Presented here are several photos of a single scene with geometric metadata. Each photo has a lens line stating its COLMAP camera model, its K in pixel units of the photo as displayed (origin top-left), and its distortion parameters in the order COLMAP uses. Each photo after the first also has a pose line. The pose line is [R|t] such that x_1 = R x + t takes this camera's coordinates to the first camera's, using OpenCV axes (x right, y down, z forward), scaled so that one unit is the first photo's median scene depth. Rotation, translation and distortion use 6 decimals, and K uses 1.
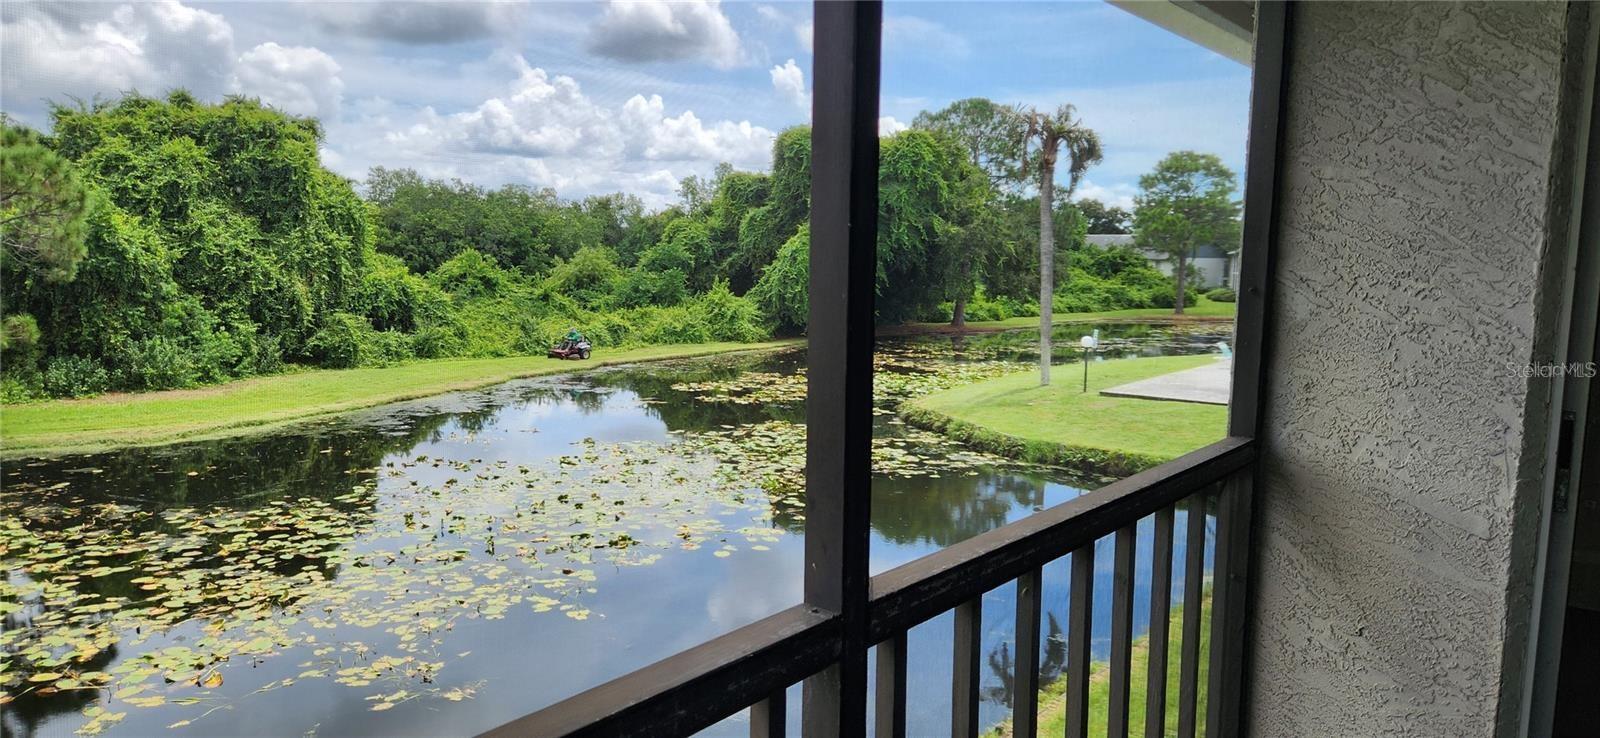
lens RADIAL K [[1082.7, 0, 832.0], [0, 1082.7, 379.2], [0, 0, 1]] dist [0.074701, -0.069075]
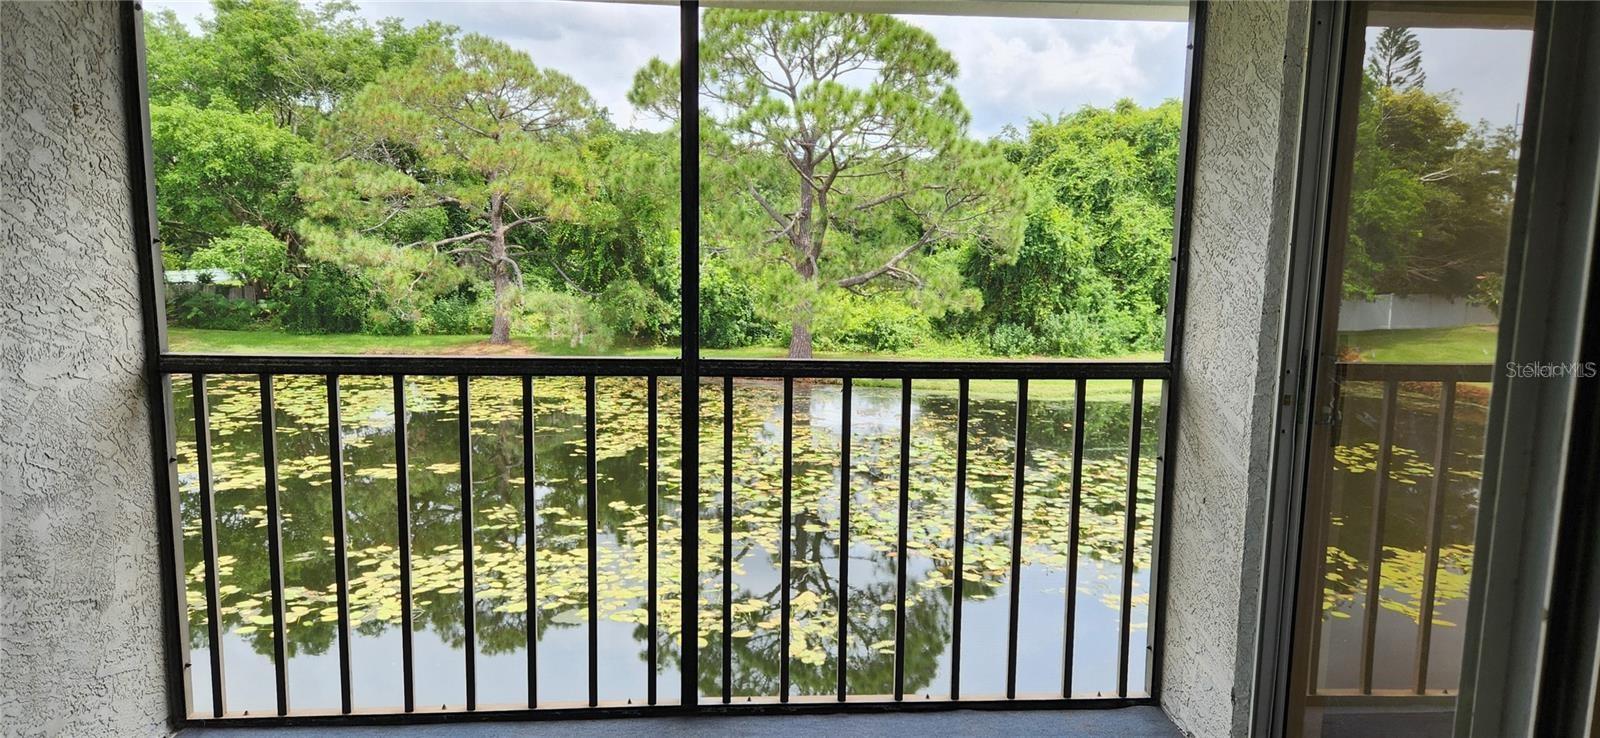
lens RADIAL K [[1082.7, 0, 773.1], [0, 1082.7, 379.5], [0, 0, 1]] dist [0.074701, -0.069075]
pose [[0.658666, 0.098055, -0.746019, 0.097479], [-0.089953, 0.994623, 0.051310, 0.004383], [0.747039, 0.033311, 0.663945, -0.030465]]
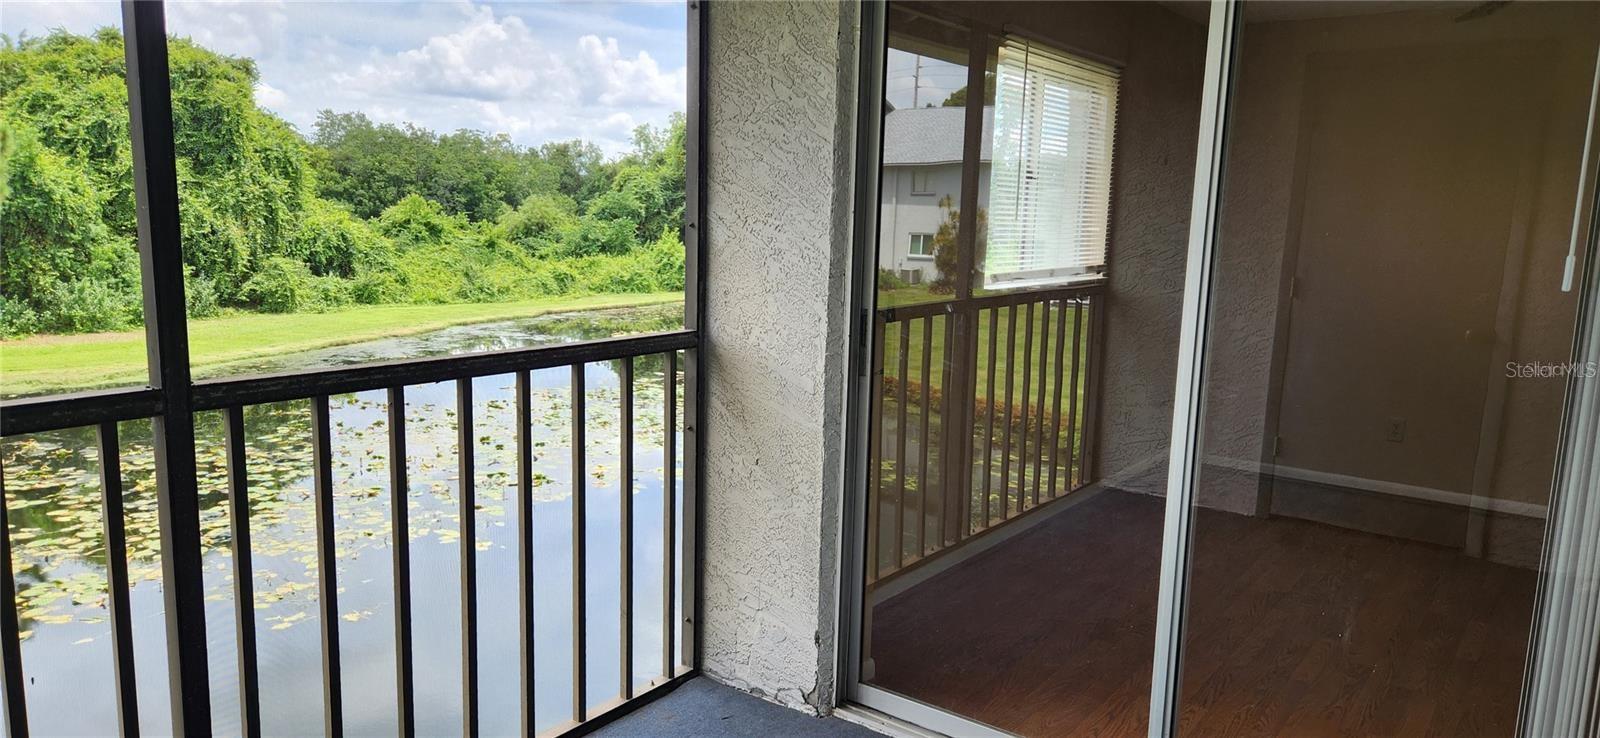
lens RADIAL K [[1082.7, 0, 832.6], [0, 1082.7, 376.9], [0, 0, 1]] dist [0.074701, -0.069075]
pose [[0.999357, 0.006902, 0.035197, 0.044764], [-0.008366, 0.999098, 0.041626, 0.004775], [-0.034878, -0.041894, 0.998513, -0.036461]]
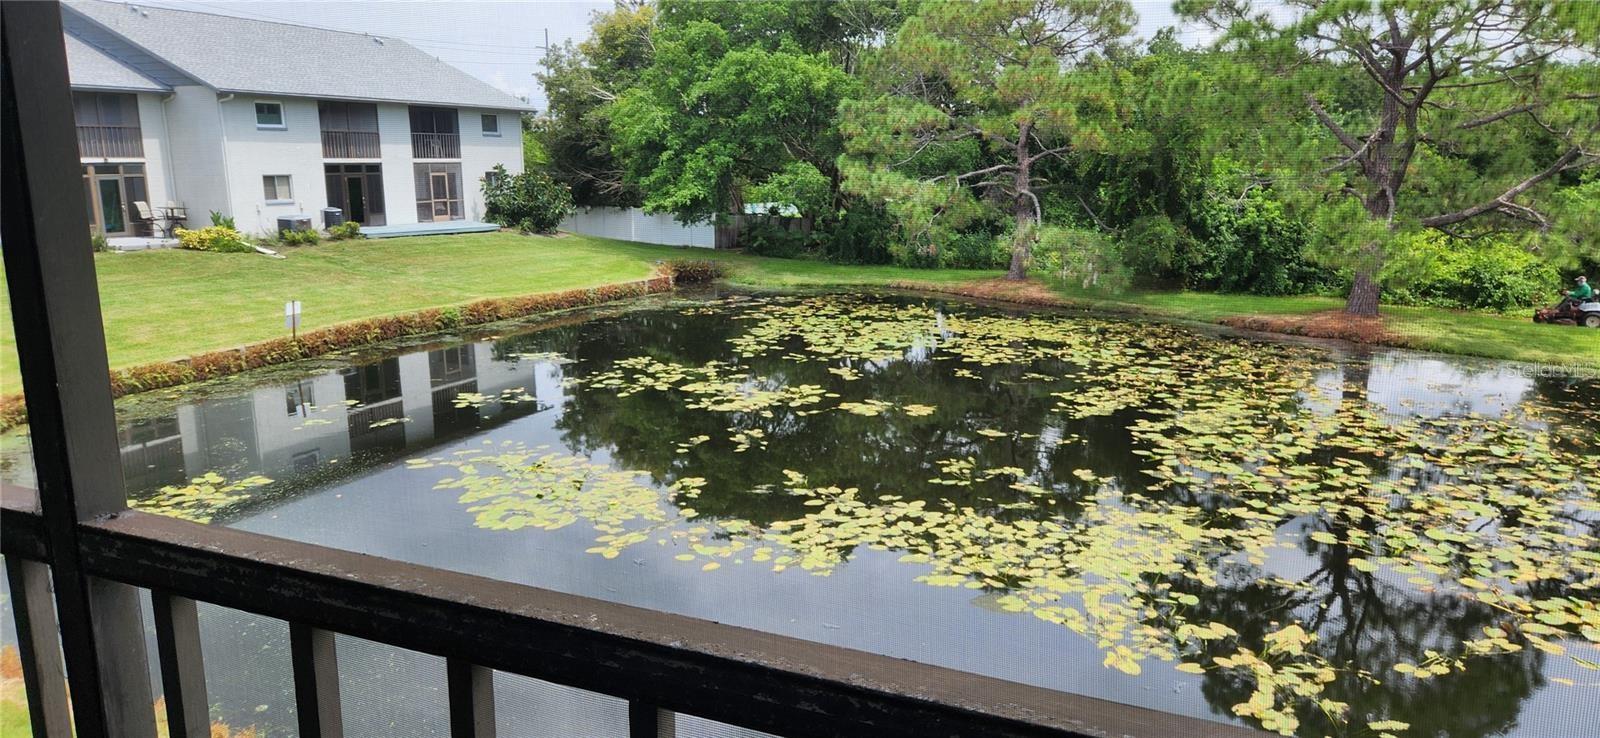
lens RADIAL K [[1082.7, 0, 788.6], [0, 1082.7, 389.3], [0, 0, 1]] dist [0.074701, -0.069075]
pose [[0.243110, 0.190054, -0.951198, 0.044605], [-0.111241, 0.979610, 0.167299, -0.005270], [0.963599, 0.065140, 0.259295, 0.057868]]
